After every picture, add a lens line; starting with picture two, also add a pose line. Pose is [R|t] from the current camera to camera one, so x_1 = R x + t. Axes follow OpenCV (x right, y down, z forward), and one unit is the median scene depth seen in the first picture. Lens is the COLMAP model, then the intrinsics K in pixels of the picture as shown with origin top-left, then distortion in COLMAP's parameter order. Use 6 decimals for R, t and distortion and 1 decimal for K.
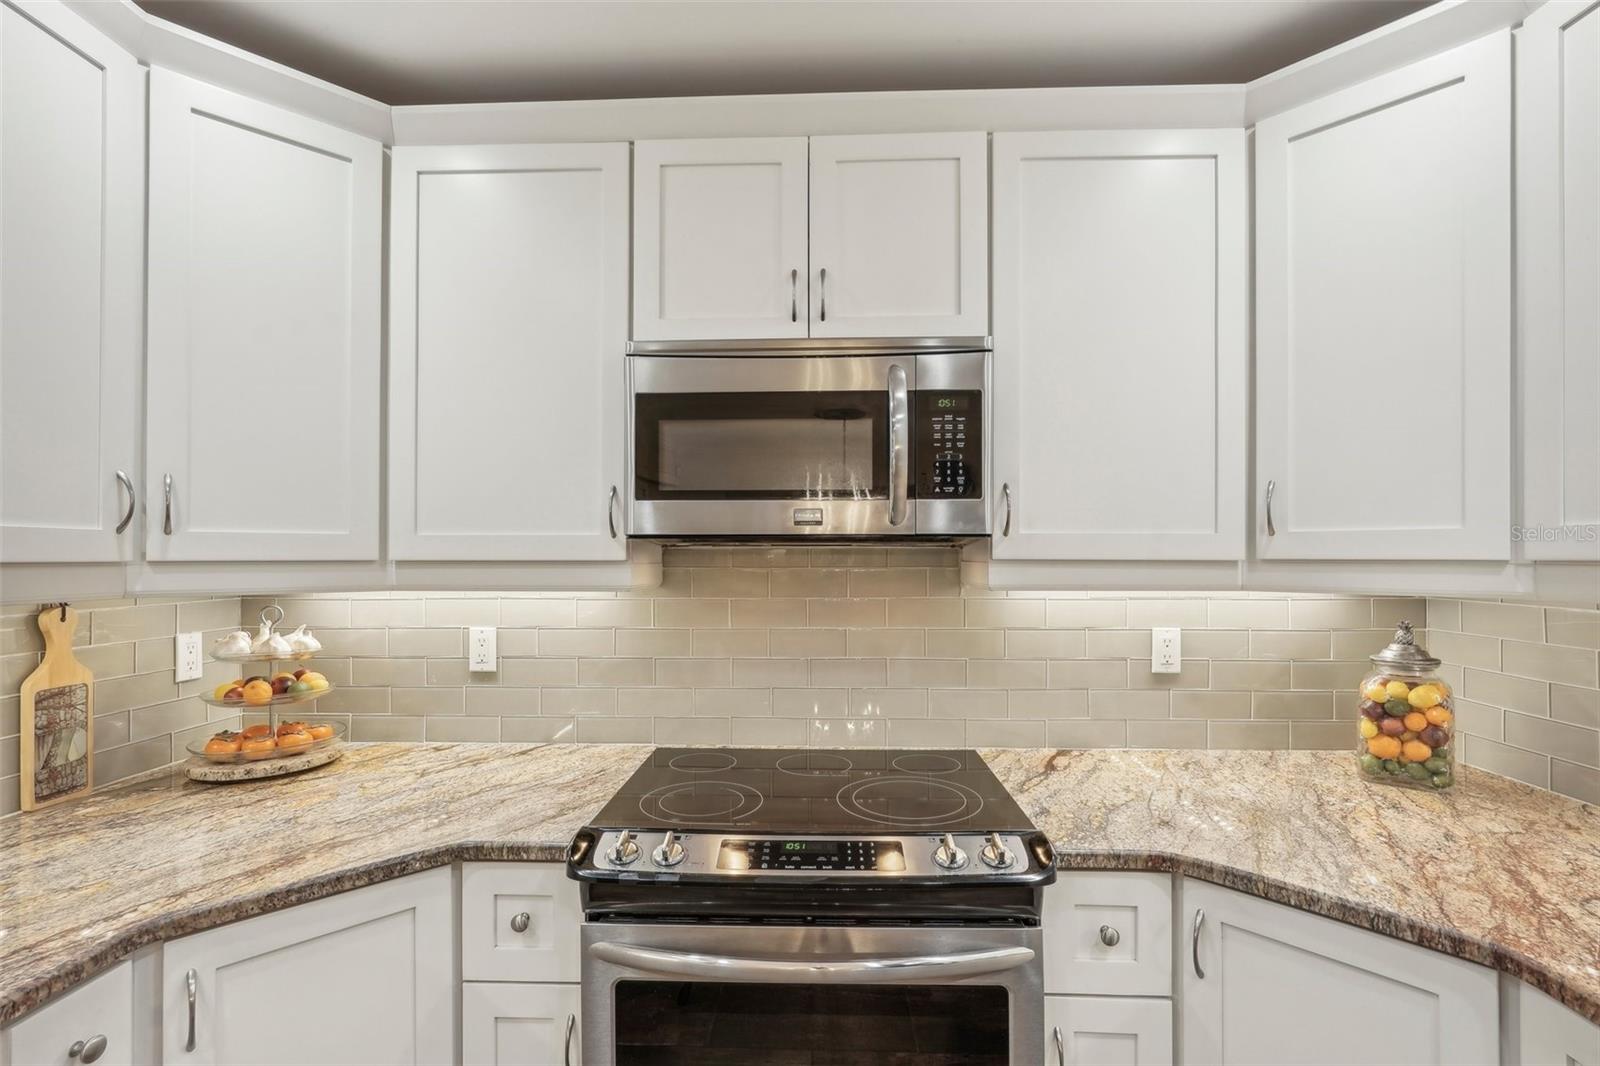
lens RADIAL K [[720.2, 0, 807.9], [0, 720.2, 537.8], [0, 0, 1]] dist [-0.016574, 0.009237]
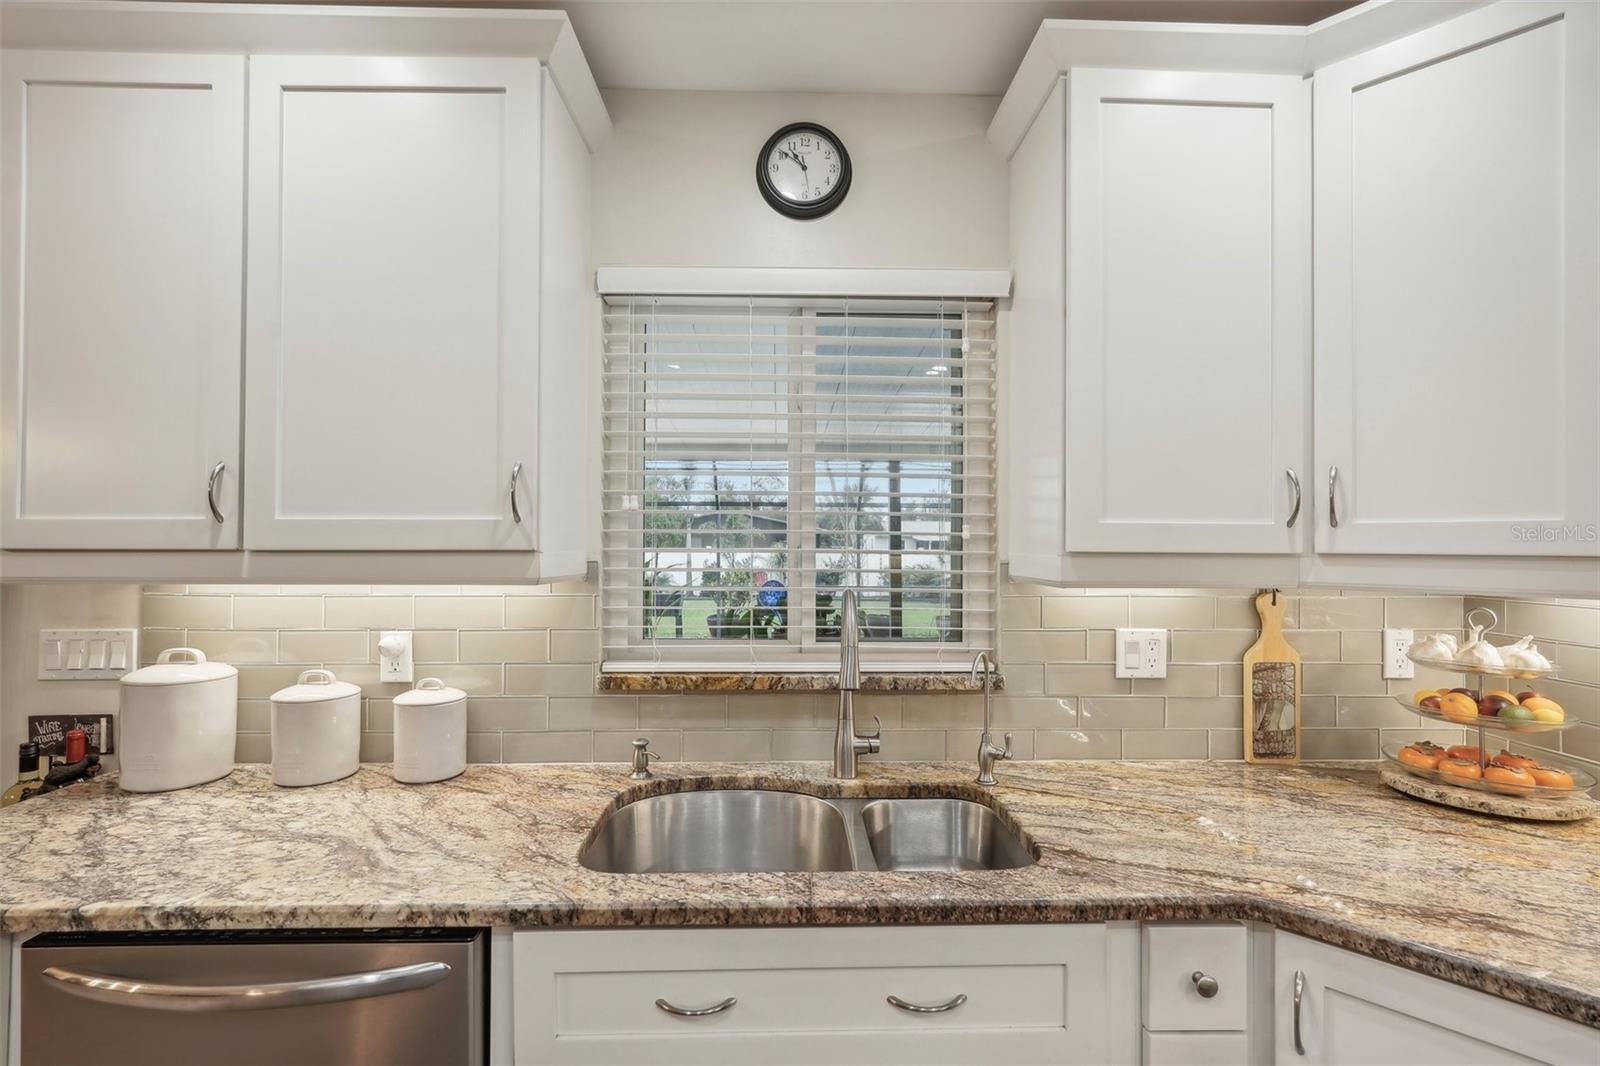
lens RADIAL K [[720.2, 0, 807.9], [0, 720.2, 537.8], [0, 0, 1]] dist [-0.016574, 0.009237]
pose [[0.054996, -0.010207, -0.998434, 0.058565], [0.020212, 0.999754, -0.009107, 0.004731], [0.998282, -0.019680, 0.055188, 0.202084]]
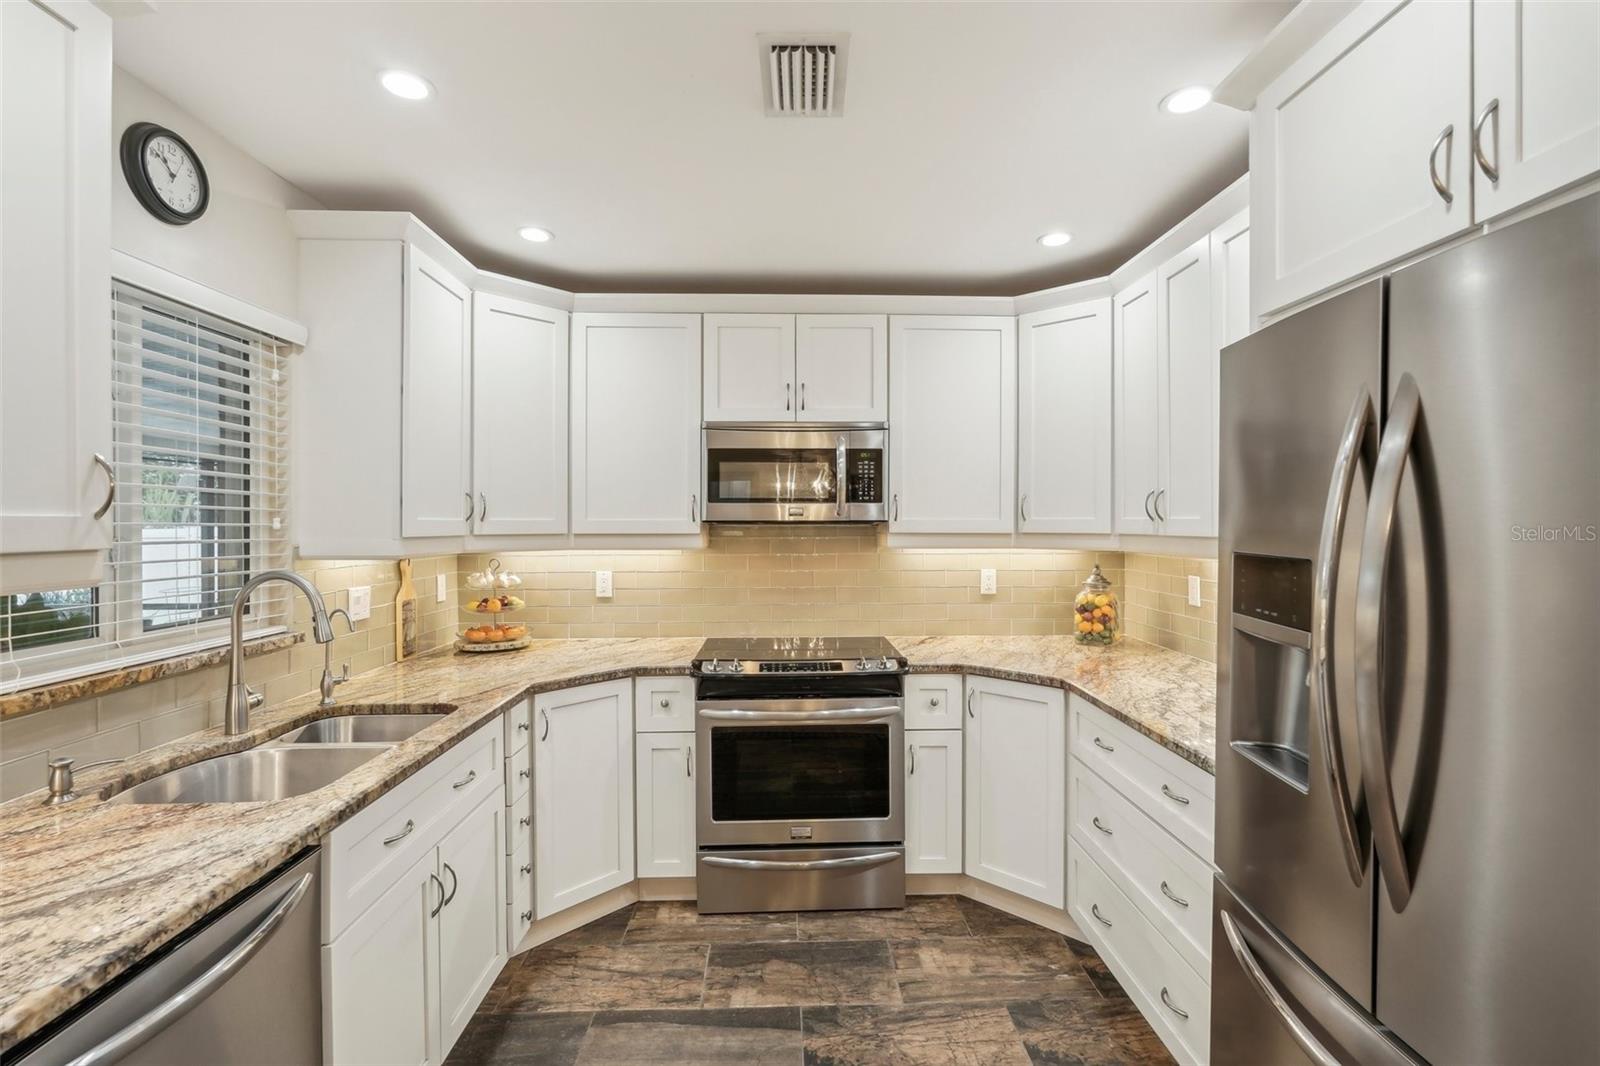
lens RADIAL K [[729.1, 0, 801.3], [0, 729.1, 516.8], [0, 0, 1]] dist [-0.000388, 0.001214]
pose [[0.998358, -0.000412, 0.057288, -0.101004], [-0.000518, 0.999868, 0.016214, -0.047738], [-0.057287, -0.016217, 0.998226, -1.013340]]
